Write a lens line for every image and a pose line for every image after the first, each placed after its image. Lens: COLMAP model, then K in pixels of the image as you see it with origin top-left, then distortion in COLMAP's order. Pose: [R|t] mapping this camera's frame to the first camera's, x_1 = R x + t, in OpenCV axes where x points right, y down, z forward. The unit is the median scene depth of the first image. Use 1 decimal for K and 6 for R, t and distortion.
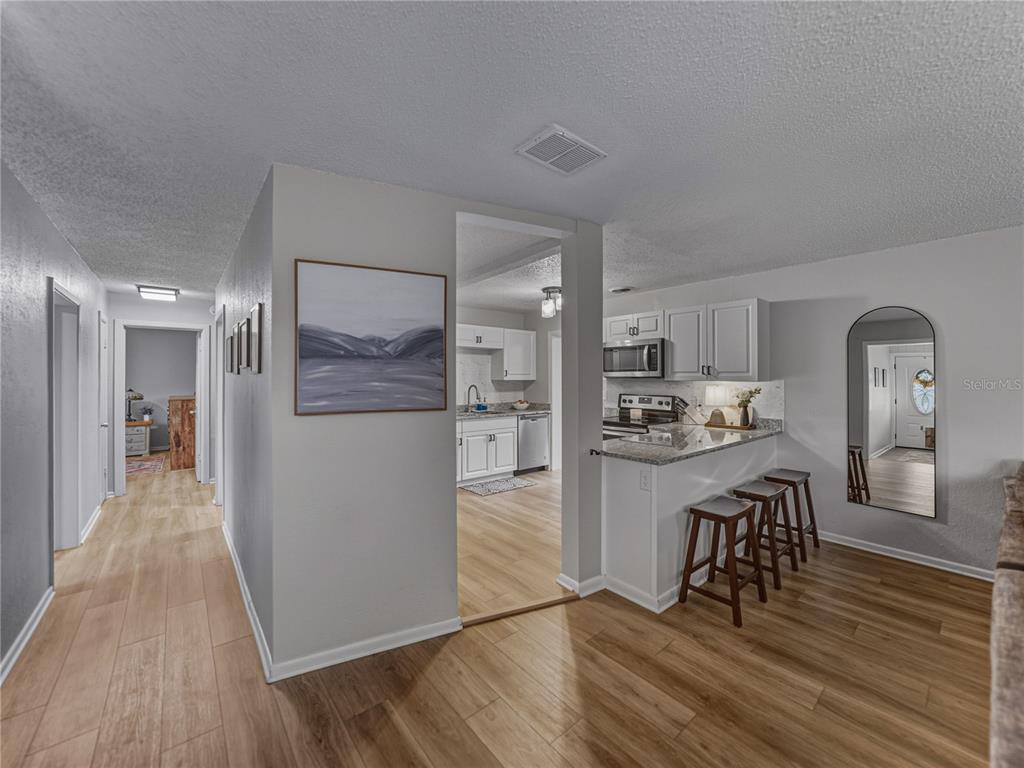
lens RADIAL K [[402.5, 0, 515.4], [0, 402.5, 378.5], [0, 0, 1]] dist [-0.000309, -0.000034]
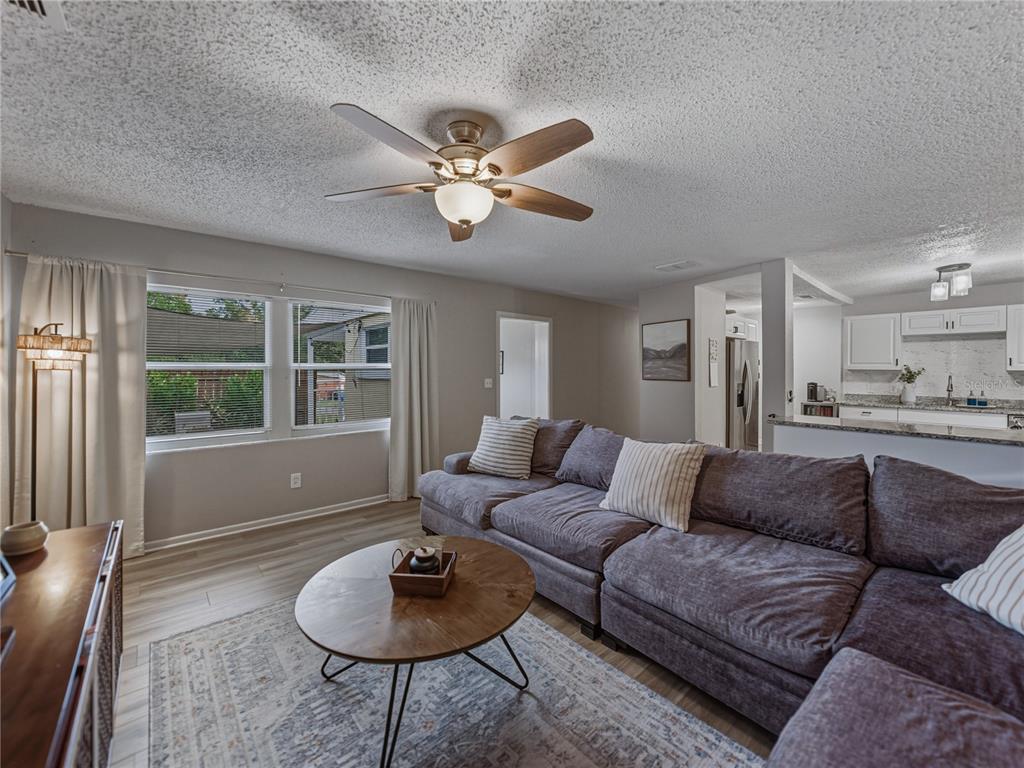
lens RADIAL K [[412.3, 0, 511.9], [0, 412.3, 370.7], [0, 0, 1]] dist [-0.017333, 0.000136]
pose [[0.013310, 0.003113, -0.999907, 0.833628], [-0.005981, 0.999978, 0.003034, 0.009226], [0.999894, 0.005940, 0.013328, 0.011797]]
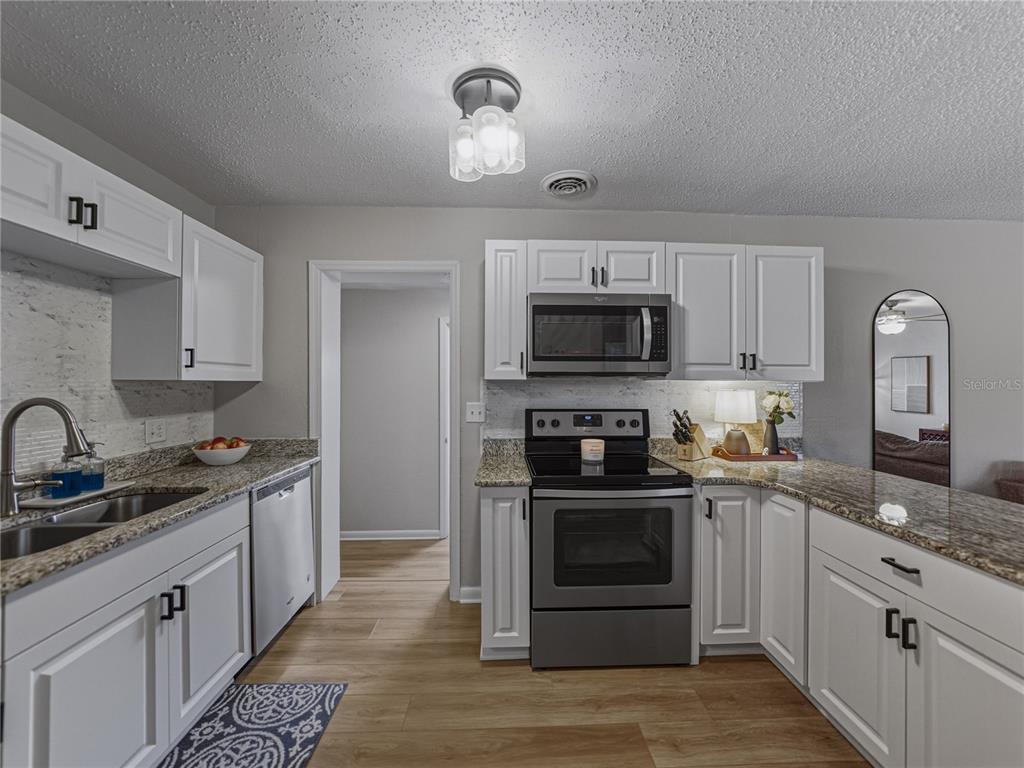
lens RADIAL K [[408.2, 0, 514.2], [0, 408.2, 382.8], [0, 0, 1]] dist [-0.025176, 0.006835]
pose [[0.619798, 0.001251, 0.784760, -0.124791], [0.000428, 0.999998, -0.001932, 0.007523], [-0.784761, 0.001533, 0.619796, 0.673748]]
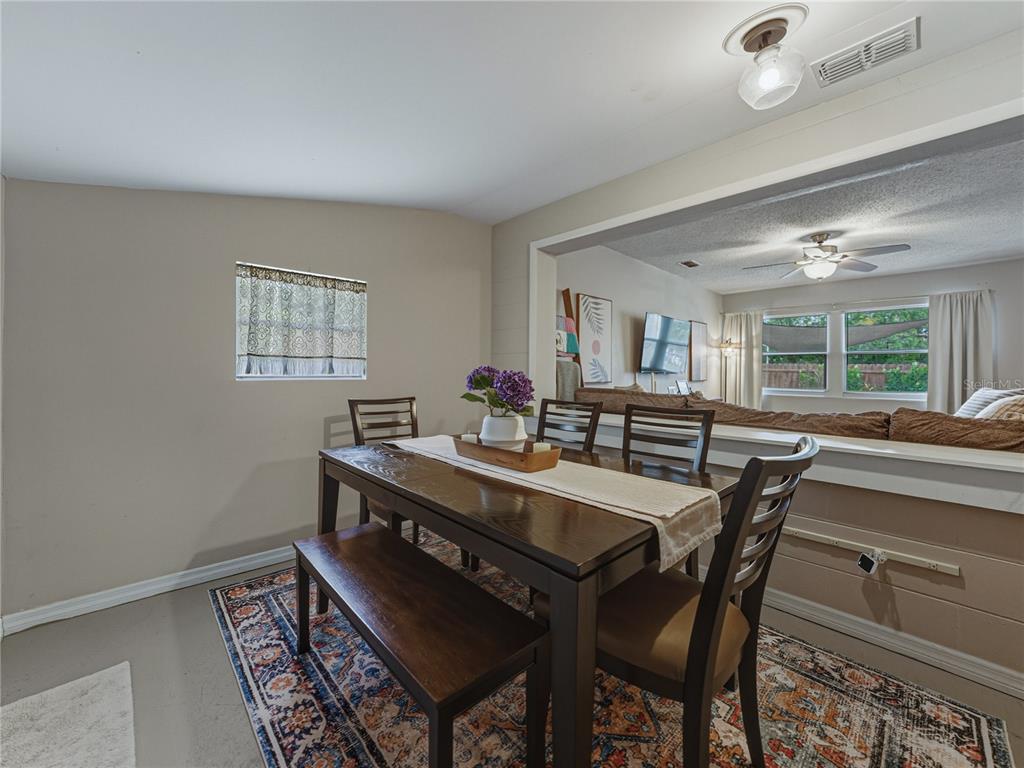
lens RADIAL K [[412.3, 0, 511.9], [0, 412.3, 370.7], [0, 0, 1]] dist [-0.017333, 0.000136]
pose [[-0.997291, -0.013402, -0.072327, 1.112535], [-0.013616, 0.999904, 0.002472, 0.064408], [0.072287, 0.003450, -0.997378, 0.690855]]
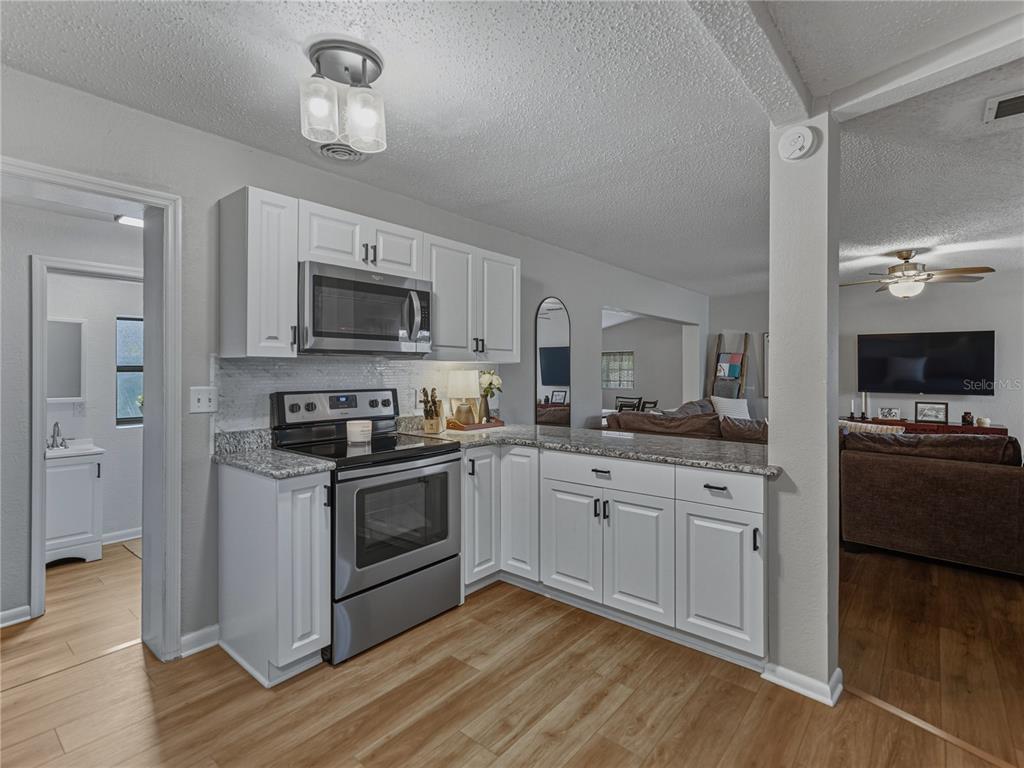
lens RADIAL K [[507.1, 0, 514.4], [0, 507.1, 368.9], [0, 0, 1]] dist [0.001553, 0.000590]
pose [[-0.170336, -0.000508, 0.985386, -0.272154], [-0.000451, 1.000000, 0.000438, 0.013453], [-0.985386, -0.000370, -0.170336, 0.806703]]
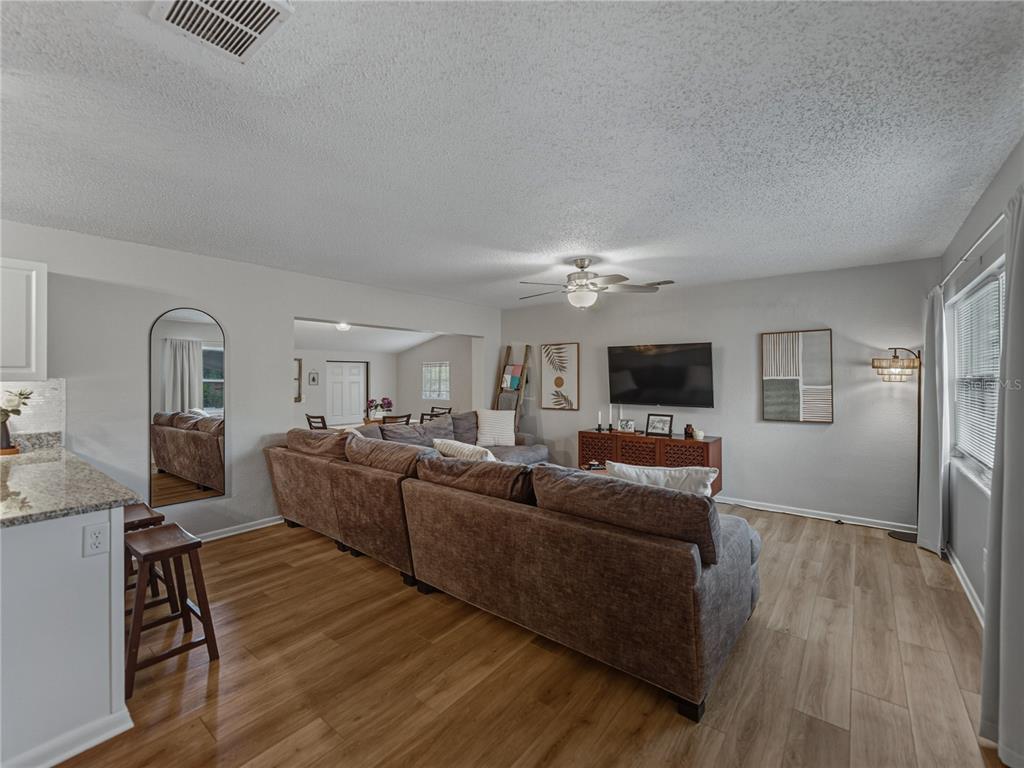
lens RADIAL K [[444.6, 0, 512.6], [0, 444.6, 376.7], [0, 0, 1]] dist [-0.002323, -0.000249]
pose [[-0.191494, -0.001496, 0.981493, -0.221306], [0.005077, 0.999984, 0.002514, 0.001017], [-0.981481, 0.005464, -0.191483, 0.234671]]
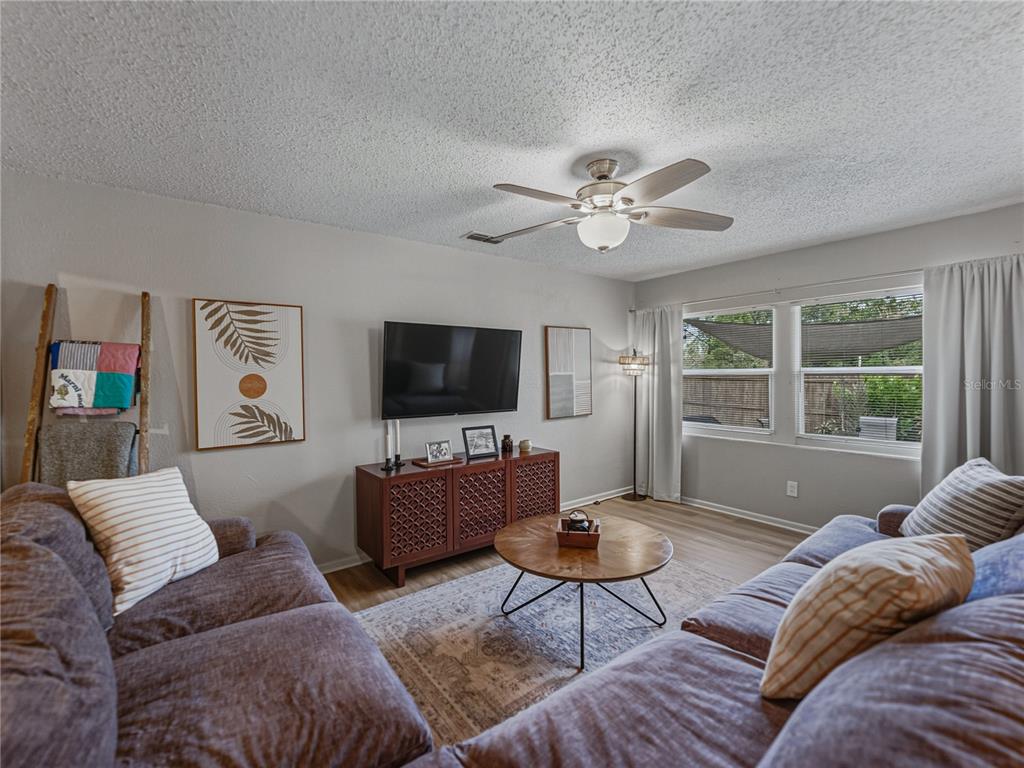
lens RADIAL K [[453.4, 0, 517.6], [0, 453.4, 380.0], [0, 0, 1]] dist [-0.004310, -0.000116]
pose [[-0.998768, 0.005920, 0.049277, 0.549525], [0.006898, 0.999782, 0.019713, 0.002834], [-0.049150, 0.020029, -0.998591, 0.415836]]
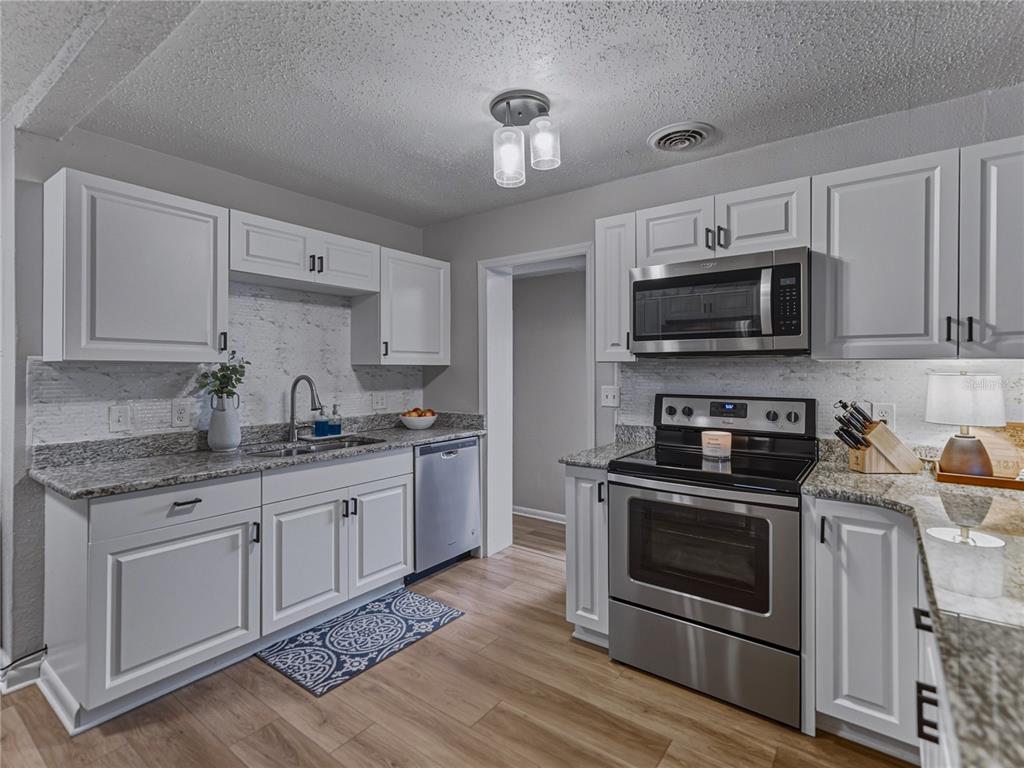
lens RADIAL K [[497.7, 0, 512.0], [0, 497.7, 372.4], [0, 0, 1]] dist [0.000500, 0.000110]
pose [[0.973995, -0.002560, 0.226554, -0.013364], [0.001607, 0.999989, 0.004391, 0.011693], [-0.226563, -0.003913, 0.973989, 0.487505]]
